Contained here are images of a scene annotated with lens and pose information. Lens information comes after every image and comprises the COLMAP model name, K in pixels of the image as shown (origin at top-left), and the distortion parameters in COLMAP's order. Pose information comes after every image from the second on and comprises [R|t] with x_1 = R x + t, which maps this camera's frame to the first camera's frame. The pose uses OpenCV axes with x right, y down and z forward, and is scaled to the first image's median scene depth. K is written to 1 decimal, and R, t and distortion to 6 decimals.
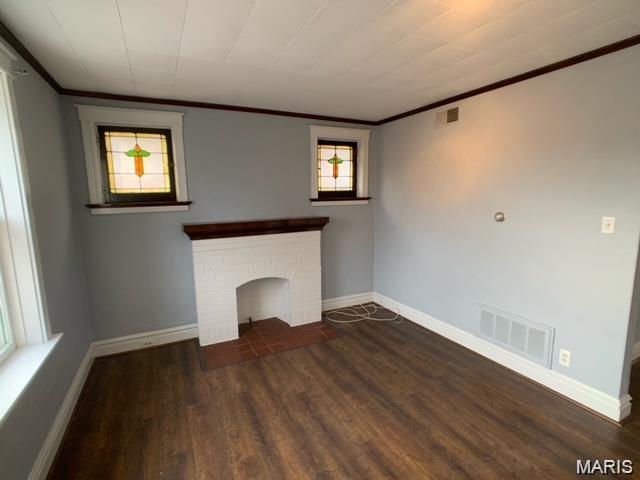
lens RADIAL K [[313.8, 0, 320.0], [0, 313.8, 240.0], [0, 0, 1]] dist [-0.019480, -0.000688]
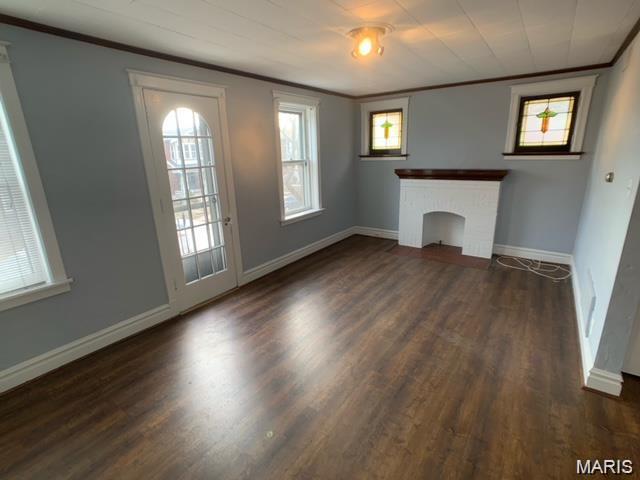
lens RADIAL K [[313.8, 0, 320.0], [0, 313.8, 240.0], [0, 0, 1]] dist [-0.019480, -0.000688]
pose [[0.459487, 0.243454, -0.854167, 0.826693], [-0.110657, 0.969899, 0.216913, 0.004080], [0.881264, -0.005149, 0.472596, -0.144135]]
